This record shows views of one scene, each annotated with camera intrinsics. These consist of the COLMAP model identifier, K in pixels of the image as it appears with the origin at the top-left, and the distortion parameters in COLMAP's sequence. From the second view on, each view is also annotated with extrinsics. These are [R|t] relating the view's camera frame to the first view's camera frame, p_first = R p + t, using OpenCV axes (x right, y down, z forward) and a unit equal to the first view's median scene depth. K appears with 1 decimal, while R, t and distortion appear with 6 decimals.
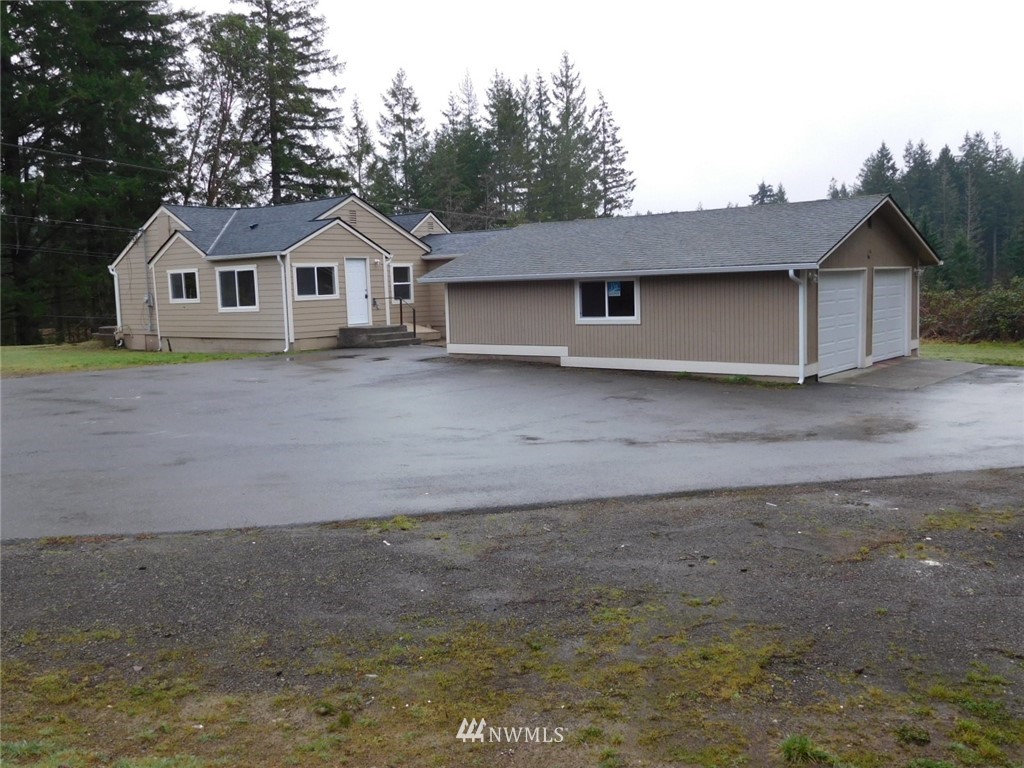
lens RADIAL K [[948.6, 0, 516.4], [0, 948.6, 383.1], [0, 0, 1]] dist [0.007979, 0.000000]
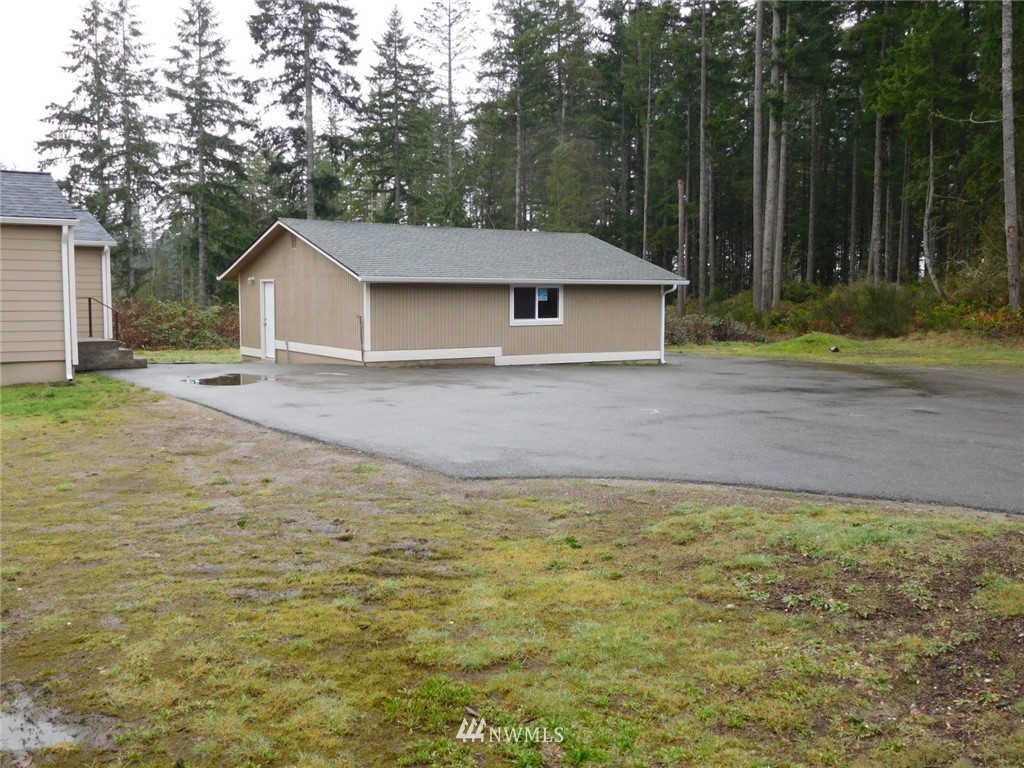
lens RADIAL K [[948.6, 0, 511.8], [0, 948.6, 382.5], [0, 0, 1]] dist [0.007979, 0.000000]
pose [[0.269415, -0.063126, 0.960953, -0.889247], [0.084418, 0.995556, 0.041731, -0.038062], [-0.959317, 0.069879, 0.273547, 0.633049]]
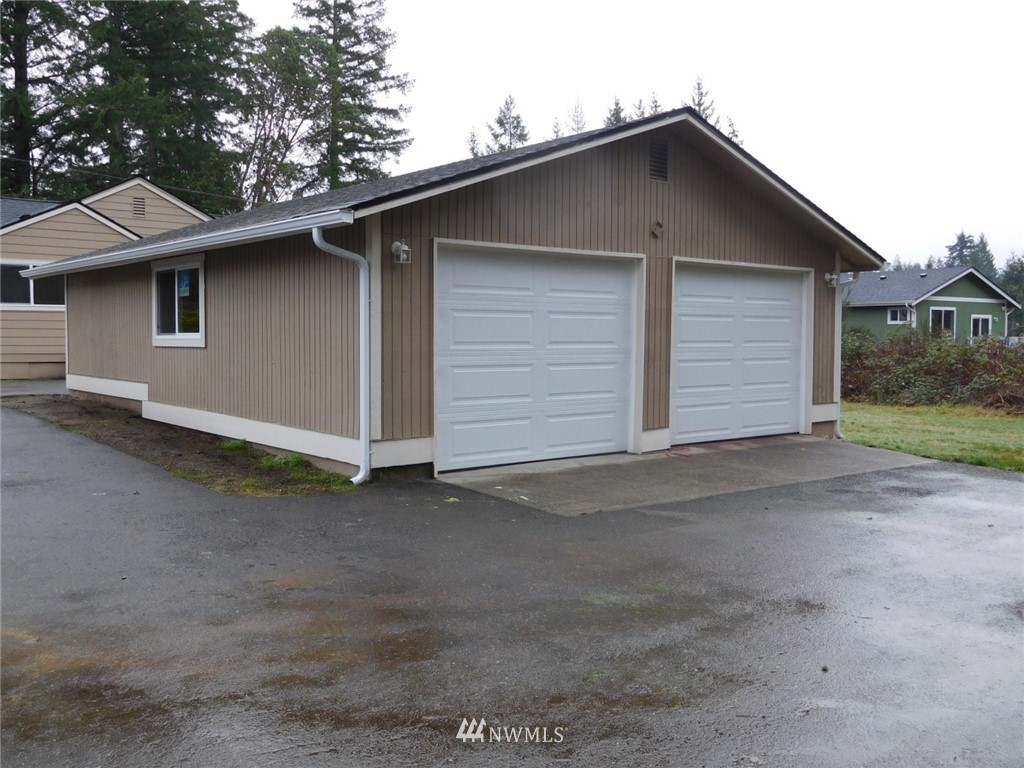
lens RADIAL K [[948.6, 0, 507.8], [0, 948.6, 385.4], [0, 0, 1]] dist [0.007979, 0.000000]
pose [[0.977662, 0.046140, -0.205058, 0.352776], [-0.056305, 0.997443, -0.044010, -0.022671], [0.202503, 0.054572, 0.977760, 0.432720]]
